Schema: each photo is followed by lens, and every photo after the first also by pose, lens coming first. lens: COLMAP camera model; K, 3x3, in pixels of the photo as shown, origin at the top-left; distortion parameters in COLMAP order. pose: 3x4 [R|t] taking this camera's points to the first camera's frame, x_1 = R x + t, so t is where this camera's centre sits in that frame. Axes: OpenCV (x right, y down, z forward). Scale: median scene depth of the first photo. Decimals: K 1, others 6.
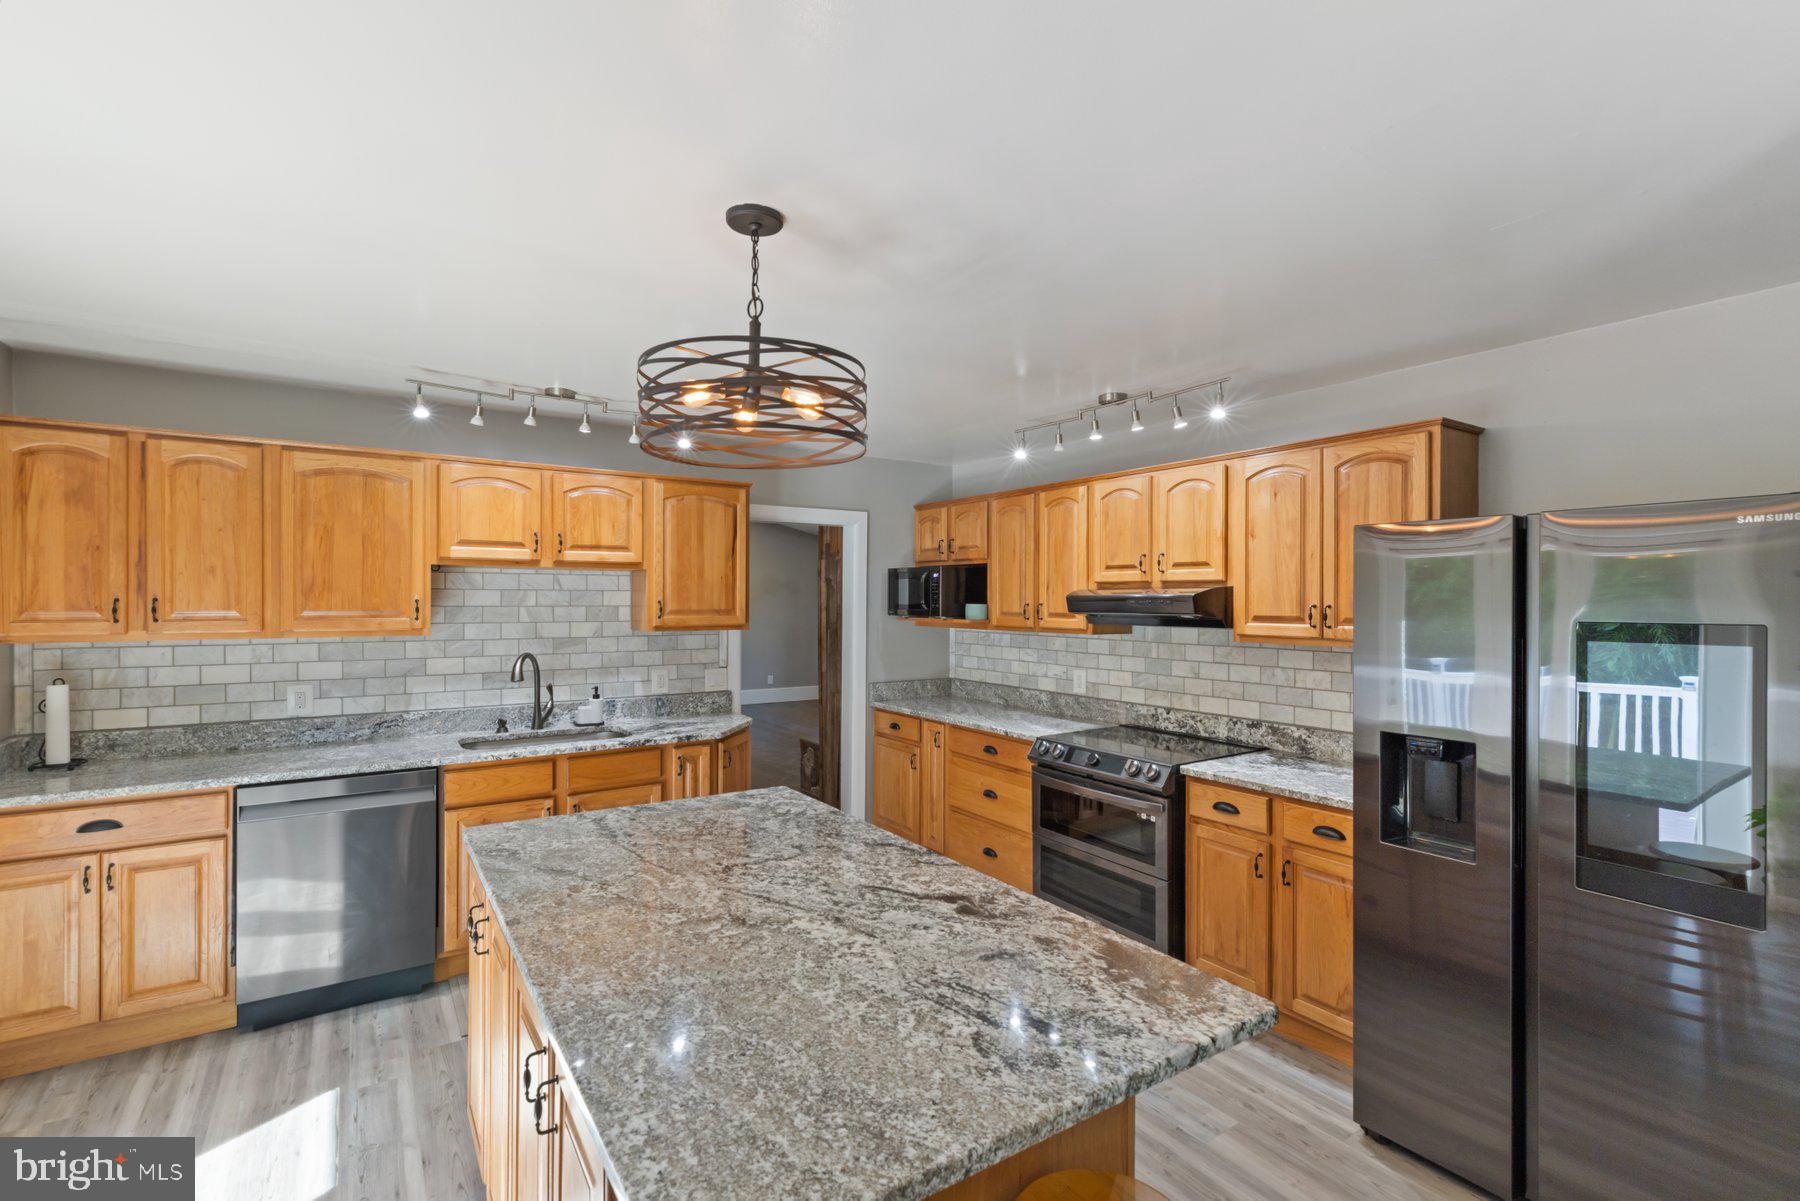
lens RADIAL K [[807.2, 0, 903.7], [0, 807.2, 601.0], [0, 0, 1]] dist [0.005245, -0.000224]
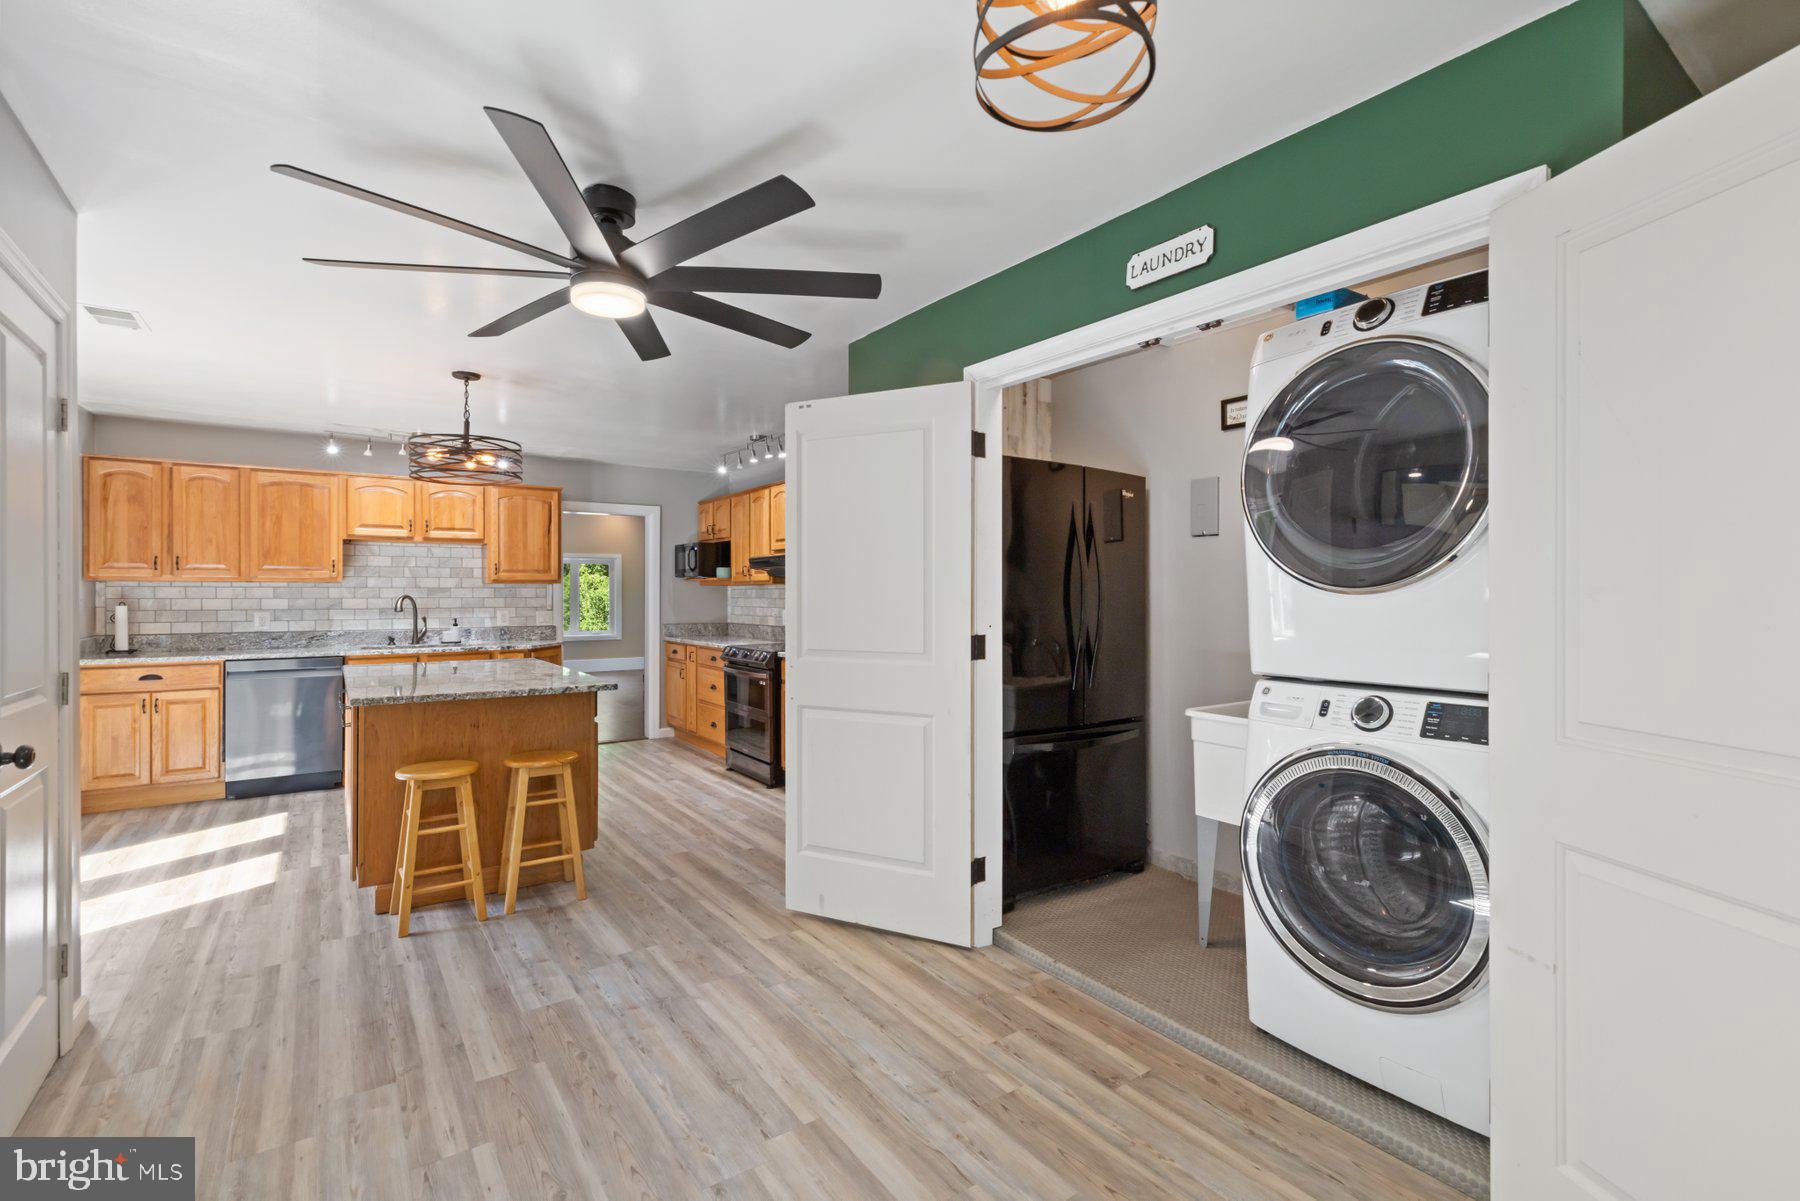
lens RADIAL K [[807.2, 0, 897.2], [0, 807.2, 592.2], [0, 0, 1]] dist [0.005245, -0.000224]
pose [[0.999845, -0.004830, 0.016946, 0.553557], [0.004894, 0.999981, -0.003760, 0.080463], [-0.016927, 0.003843, 0.999849, -0.714733]]
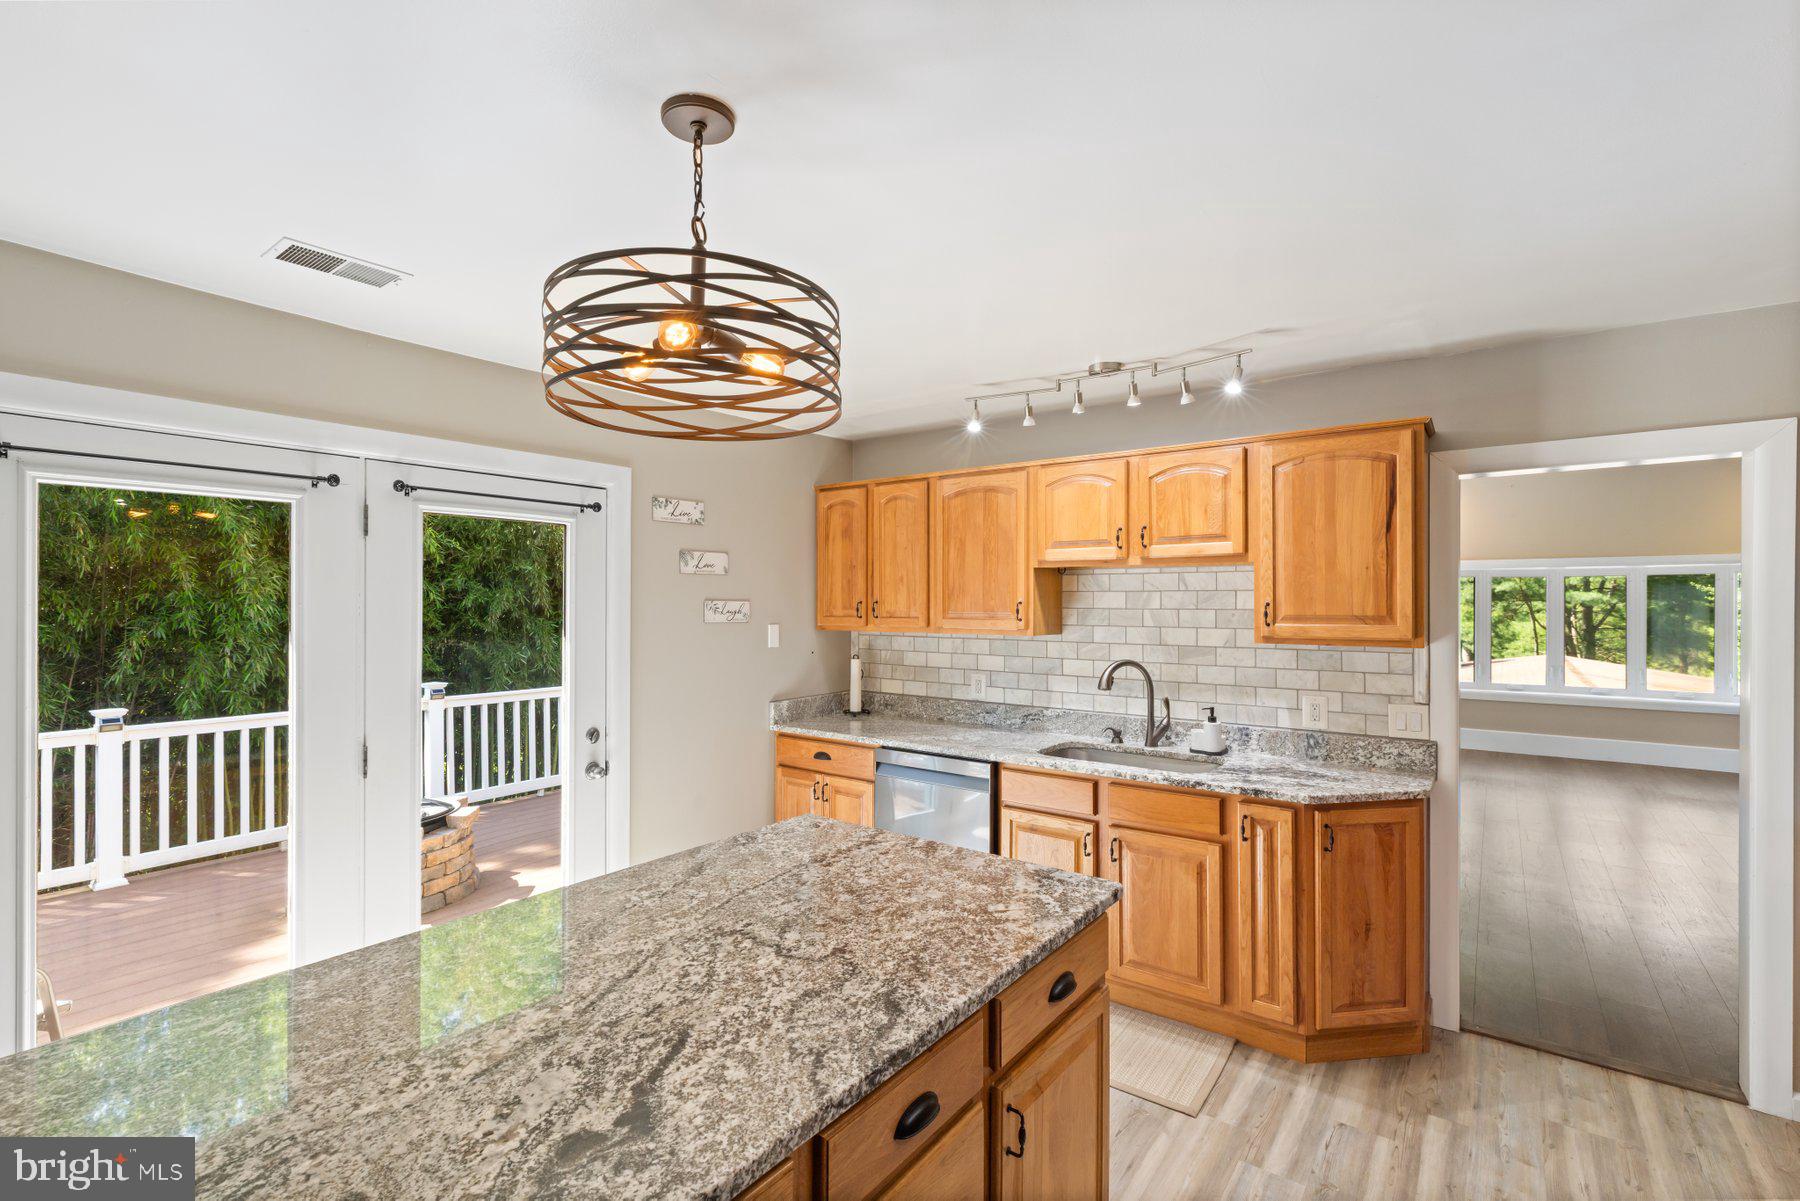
lens RADIAL K [[807.2, 0, 900.7], [0, 807.2, 599.9], [0, 0, 1]] dist [0.005245, -0.000224]
pose [[0.332083, -0.004398, -0.943240, 0.359347], [-0.000656, 0.999988, -0.004893, 0.001247], [0.943250, 0.002244, 0.332076, 0.530948]]
